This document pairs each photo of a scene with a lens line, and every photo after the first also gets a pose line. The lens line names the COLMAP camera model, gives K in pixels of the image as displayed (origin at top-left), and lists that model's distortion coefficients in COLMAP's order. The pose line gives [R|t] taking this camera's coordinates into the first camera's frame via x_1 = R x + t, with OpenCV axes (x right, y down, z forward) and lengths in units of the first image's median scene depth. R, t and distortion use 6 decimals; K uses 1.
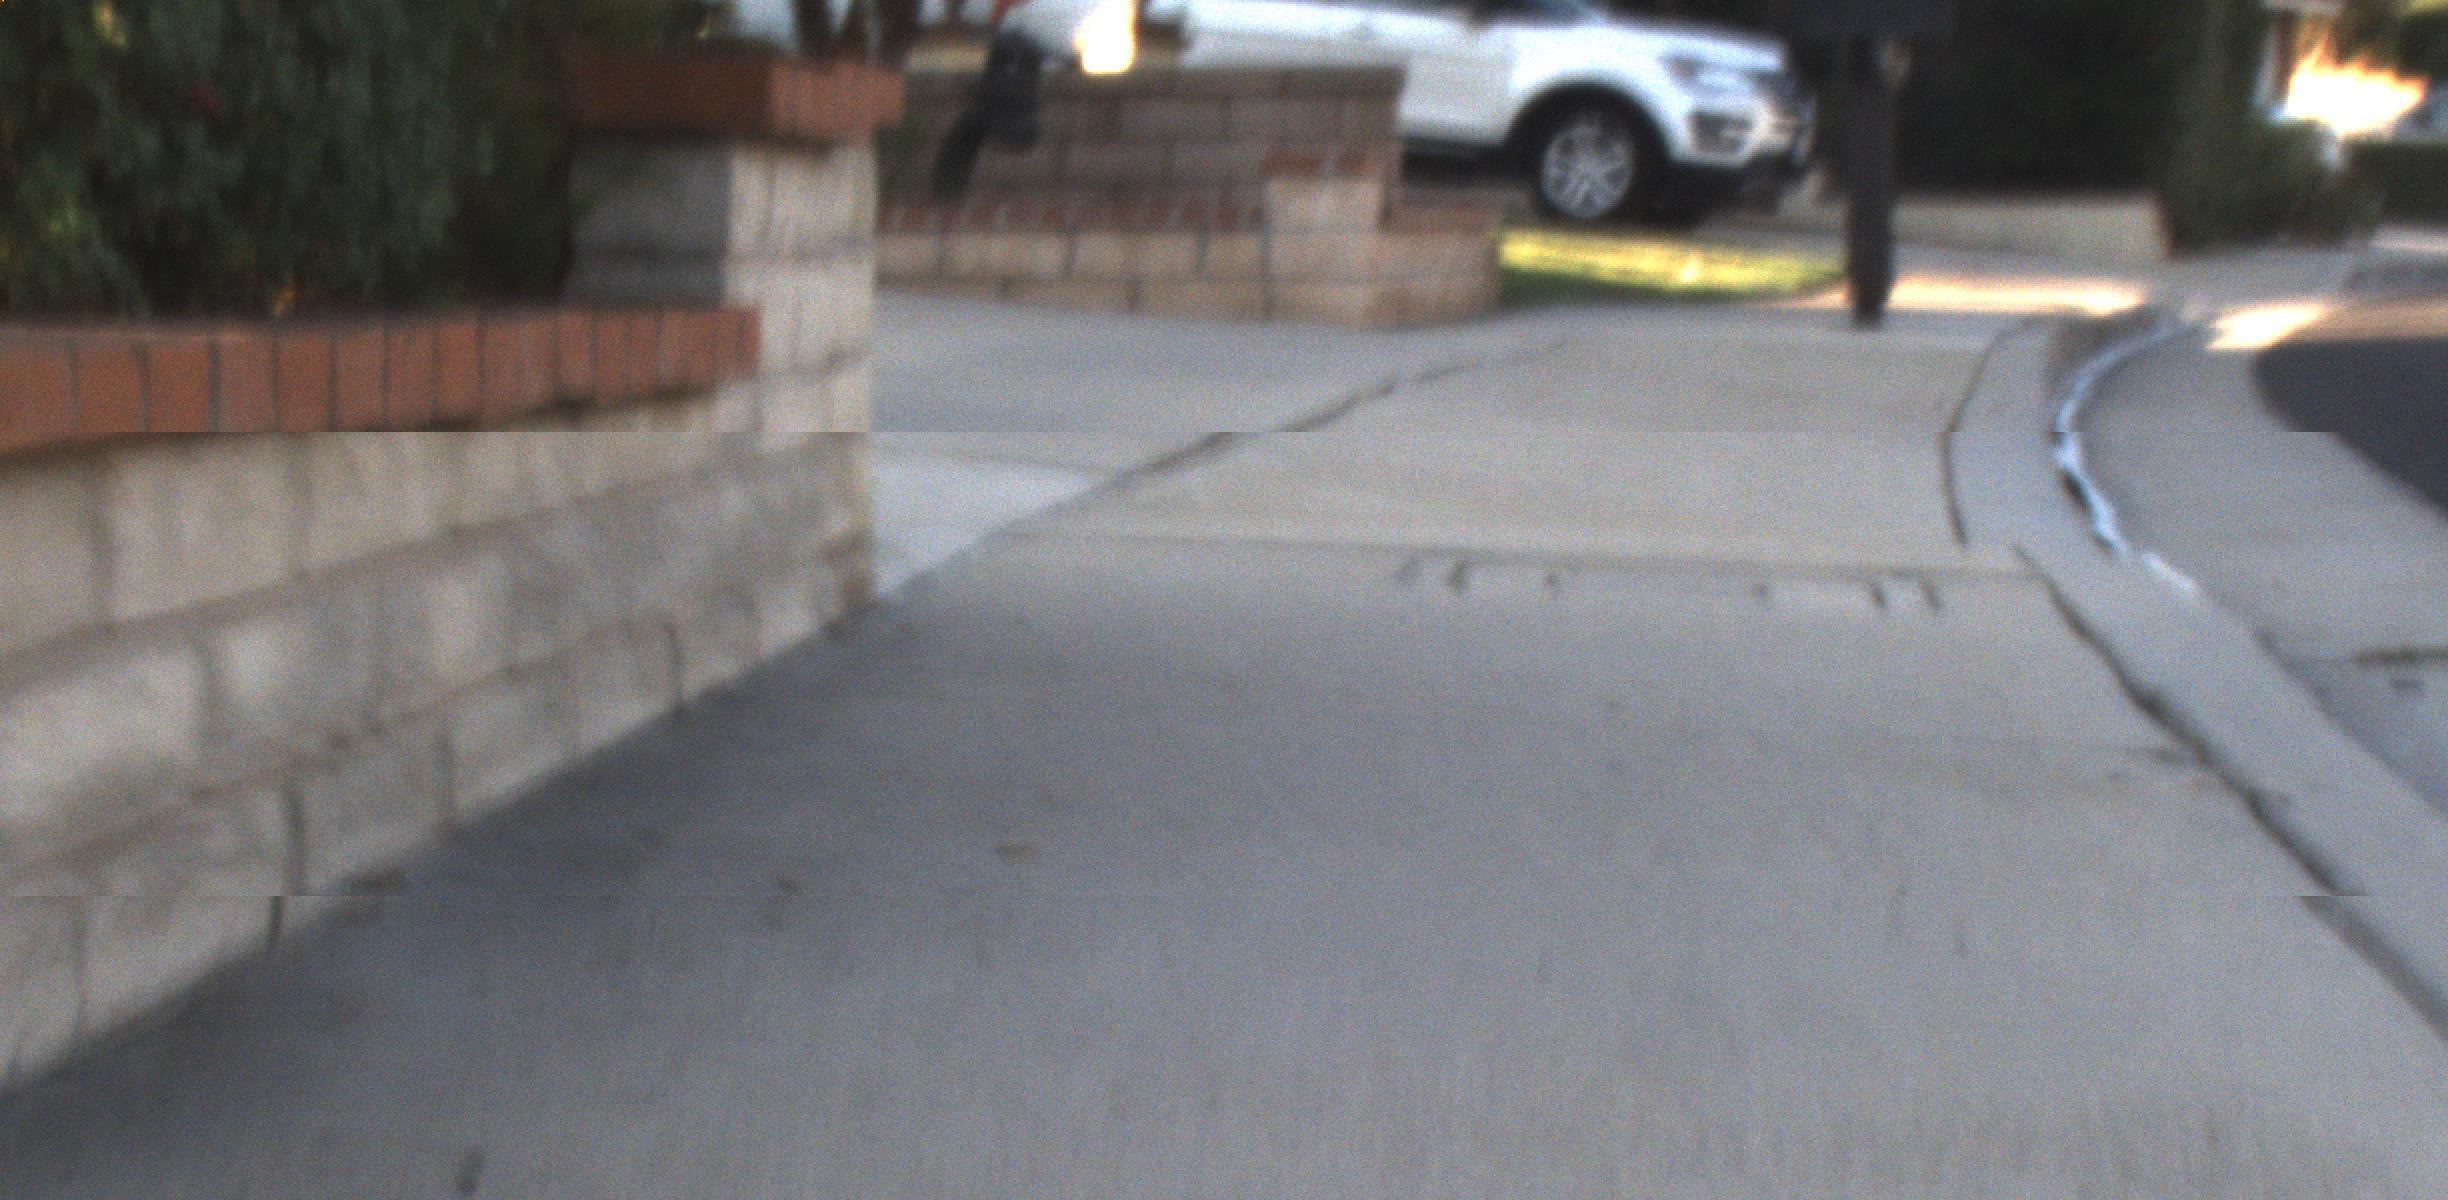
lens RADIAL K [[4376.7, 0, 1217.3], [0, 4376.7, 600.4], [0, 0, 1]] dist [-0.048368, 0.247982]
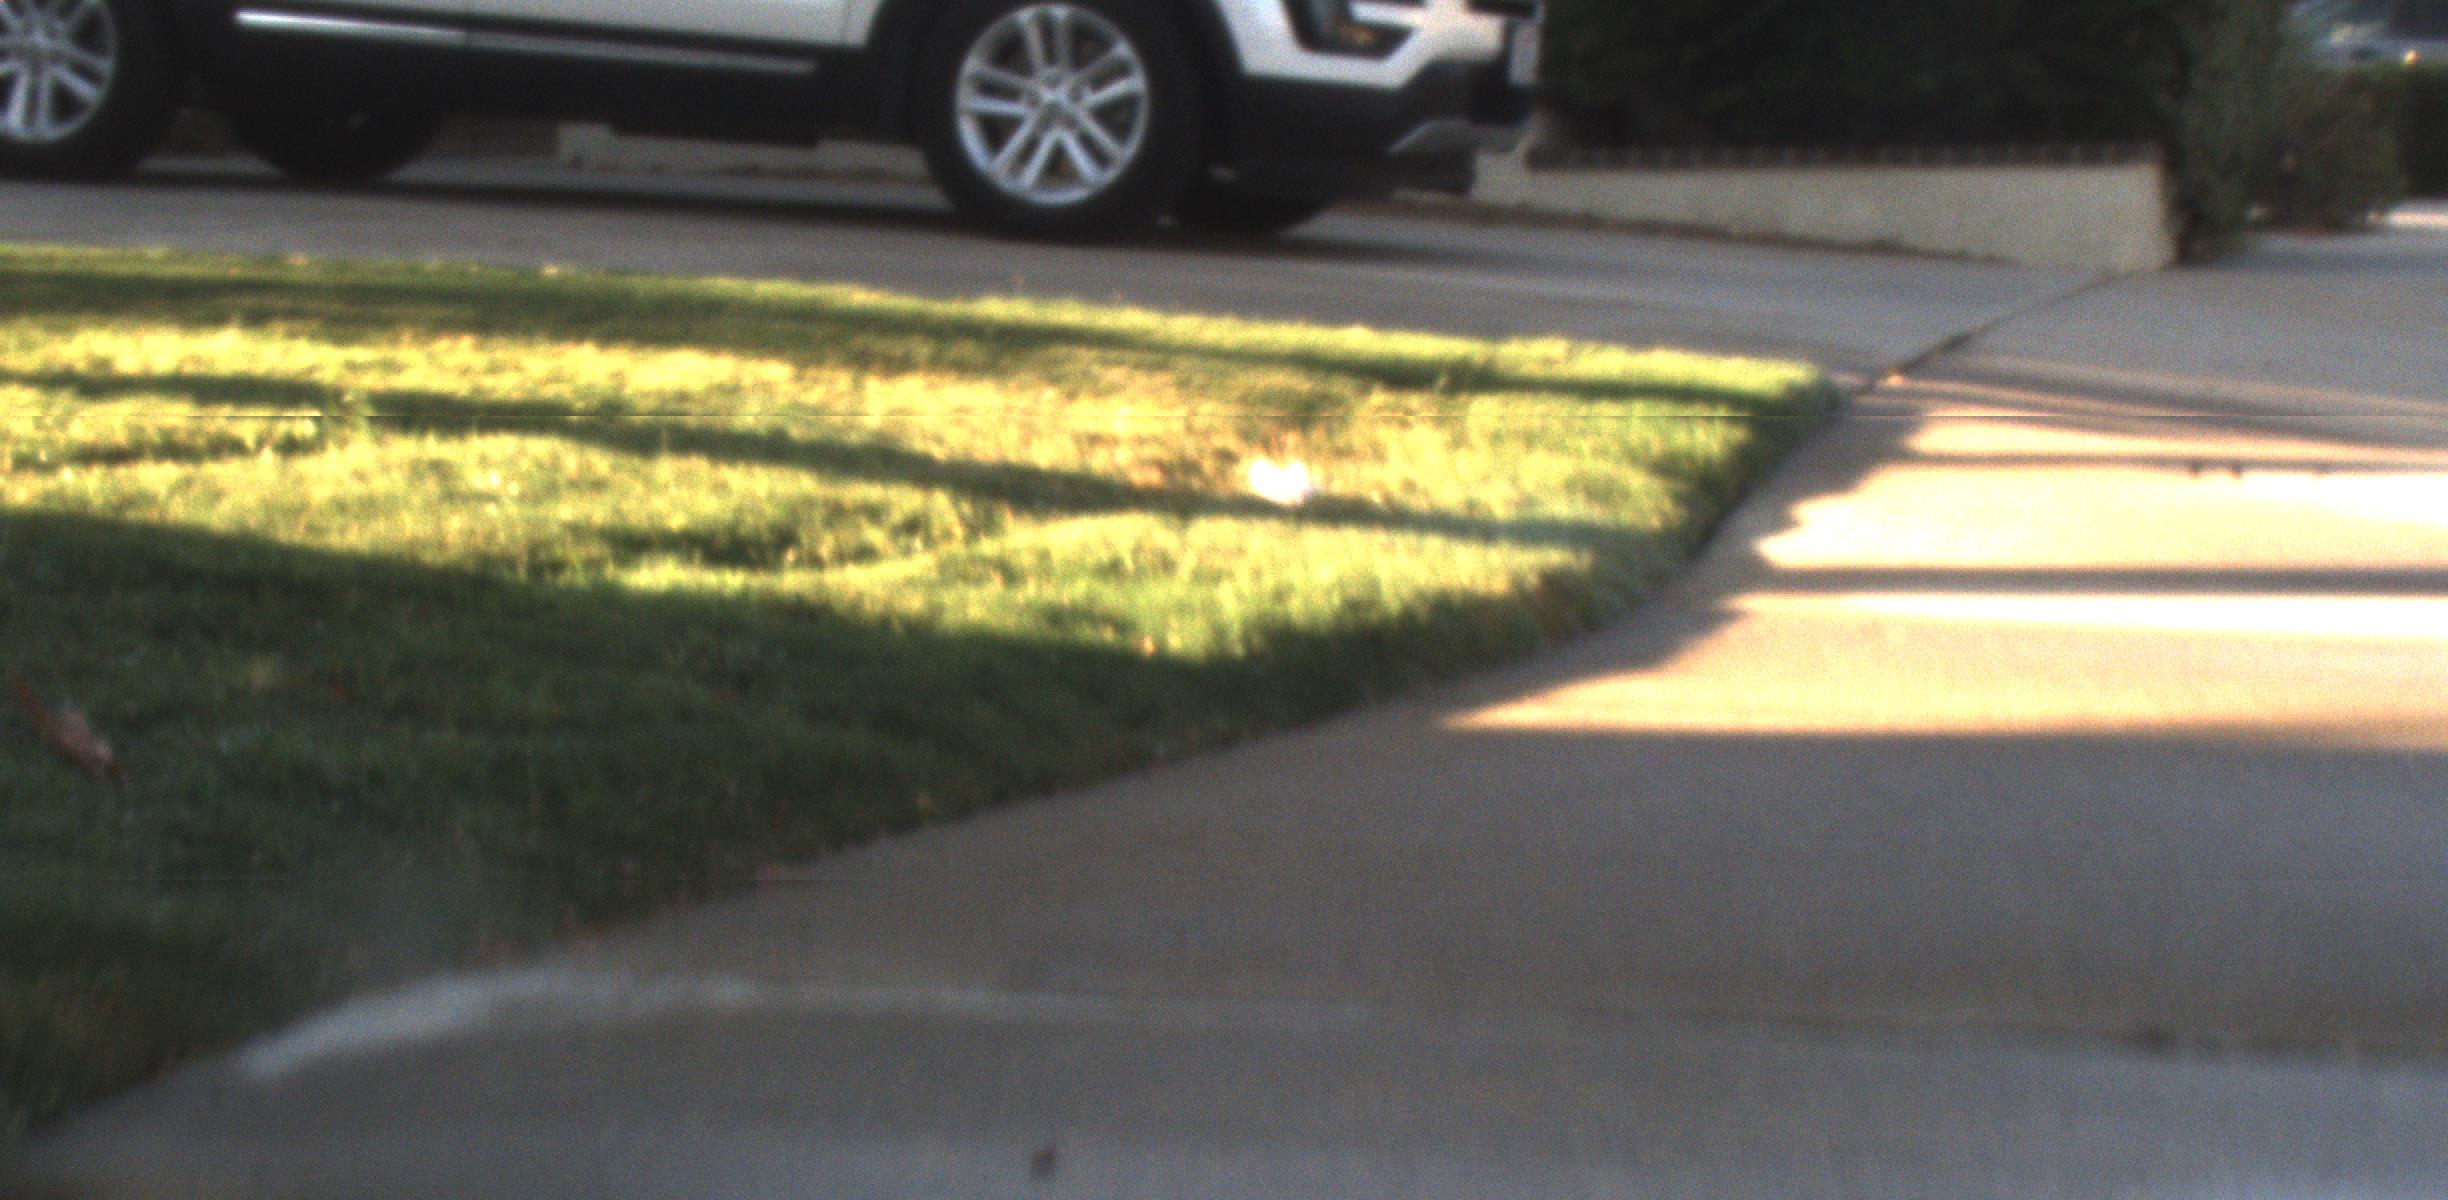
lens RADIAL K [[4376.7, 0, 1217.3], [0, 4376.7, 600.4], [0, 0, 1]] dist [-0.048368, 0.247982]
pose [[0.995826, -0.017113, 0.089657, 0.095281], [0.016242, 0.999814, 0.010441, -0.082423], [-0.089819, -0.008941, 0.995918, 0.869437]]
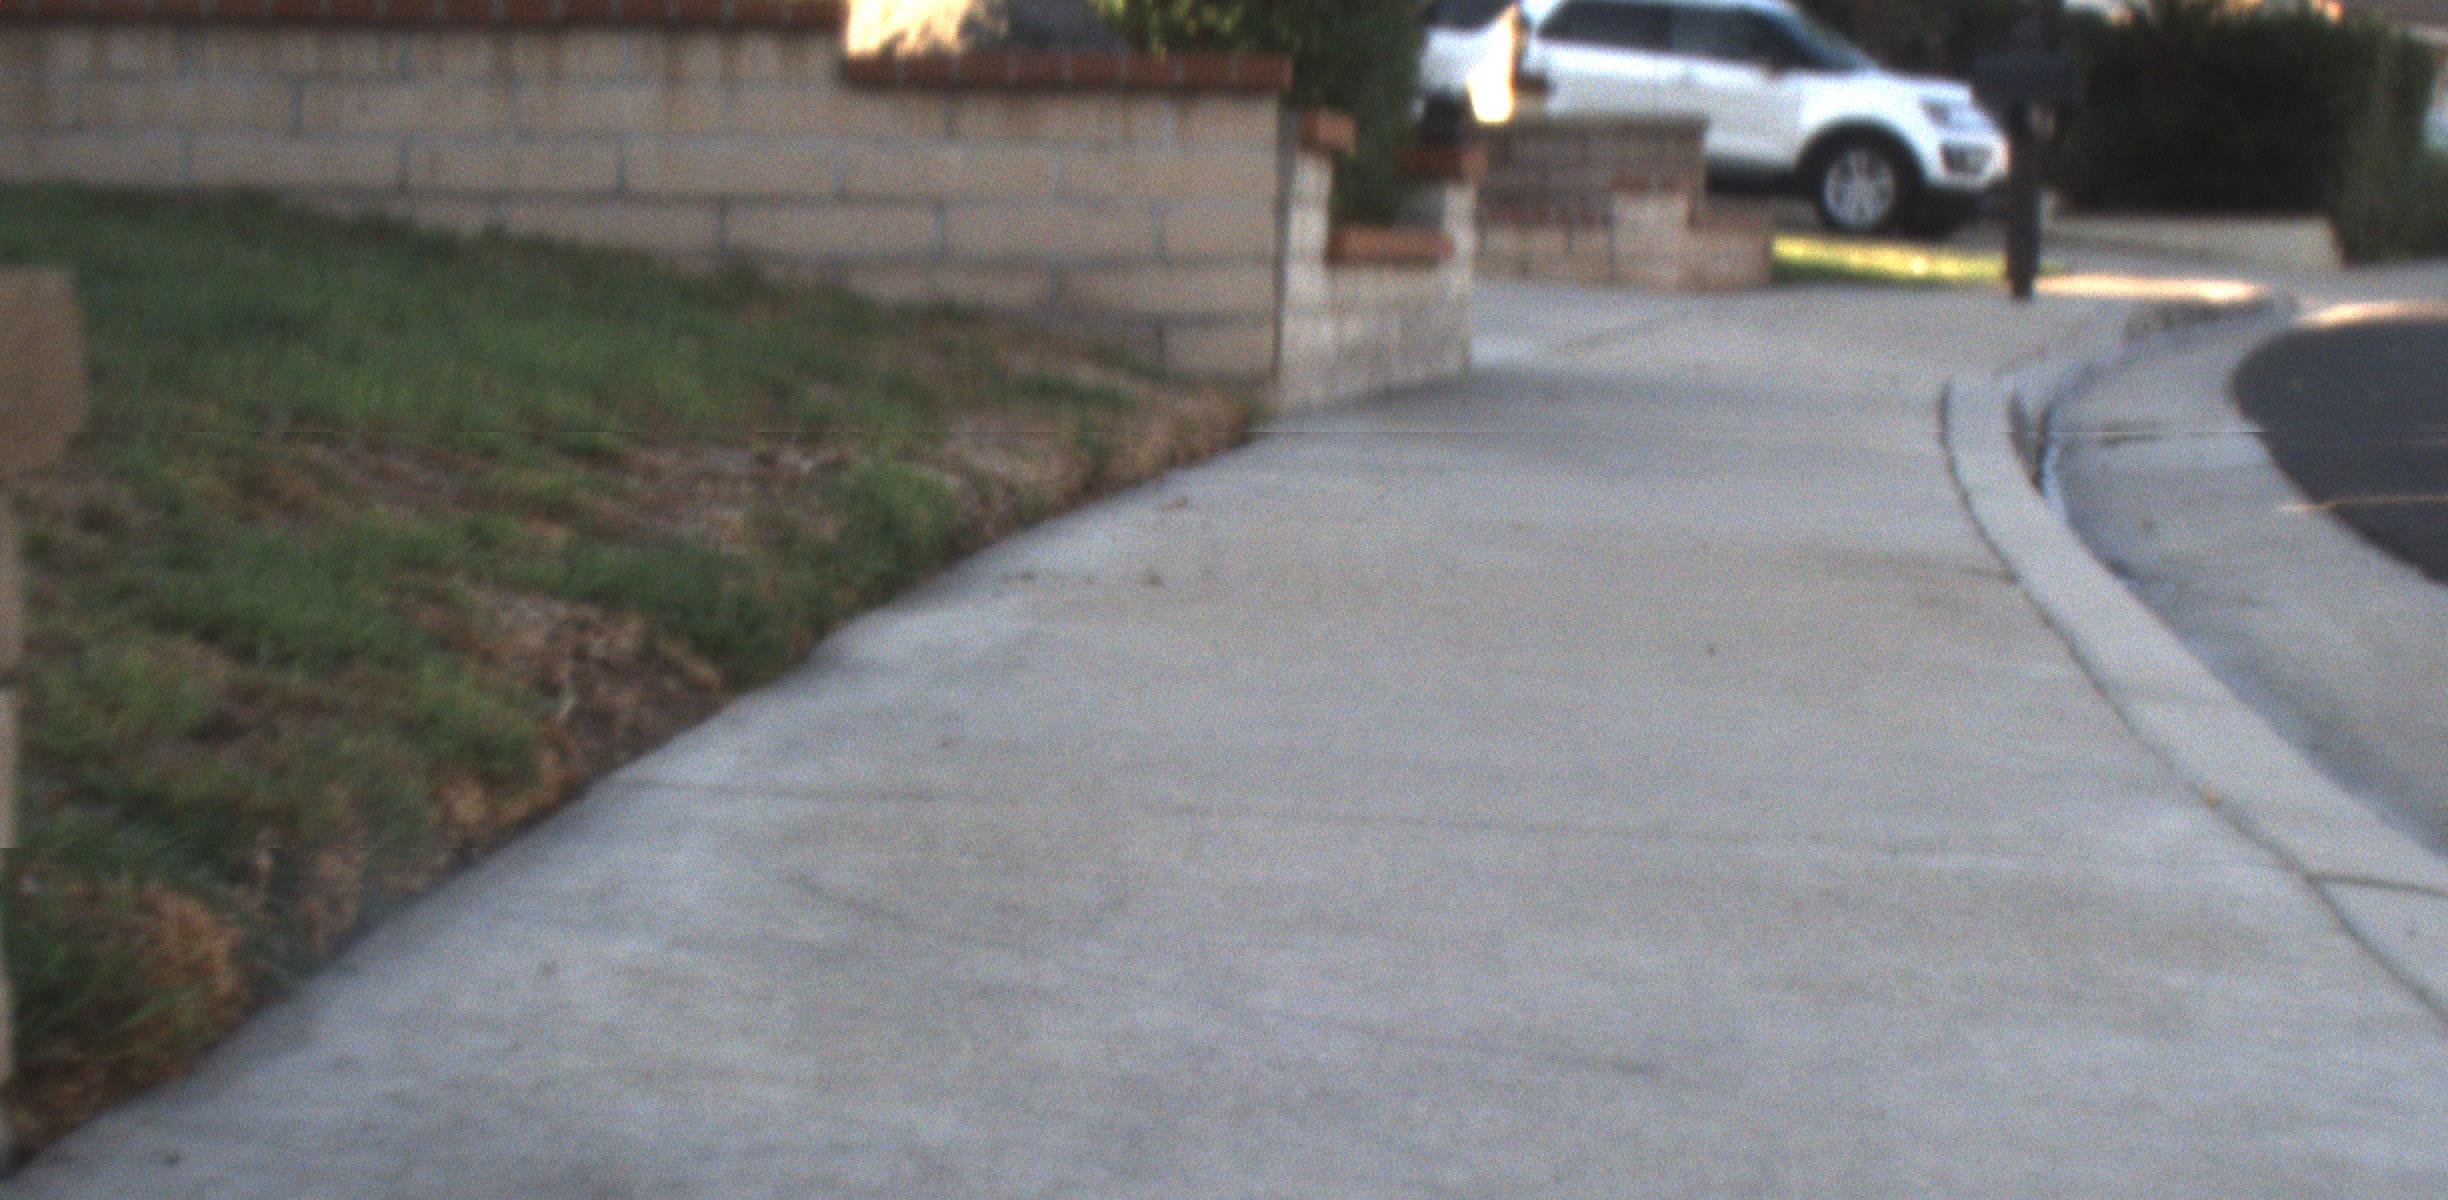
lens RADIAL K [[4402.6, 0, 1225.7], [0, 4402.6, 600.9], [0, 0, 1]] dist [-0.051941, 0.163523]
pose [[0.997360, 0.021098, -0.069487, -0.011706], [-0.021285, 0.999772, -0.001950, 0.042740], [0.069430, 0.003424, 0.997581, -0.449604]]
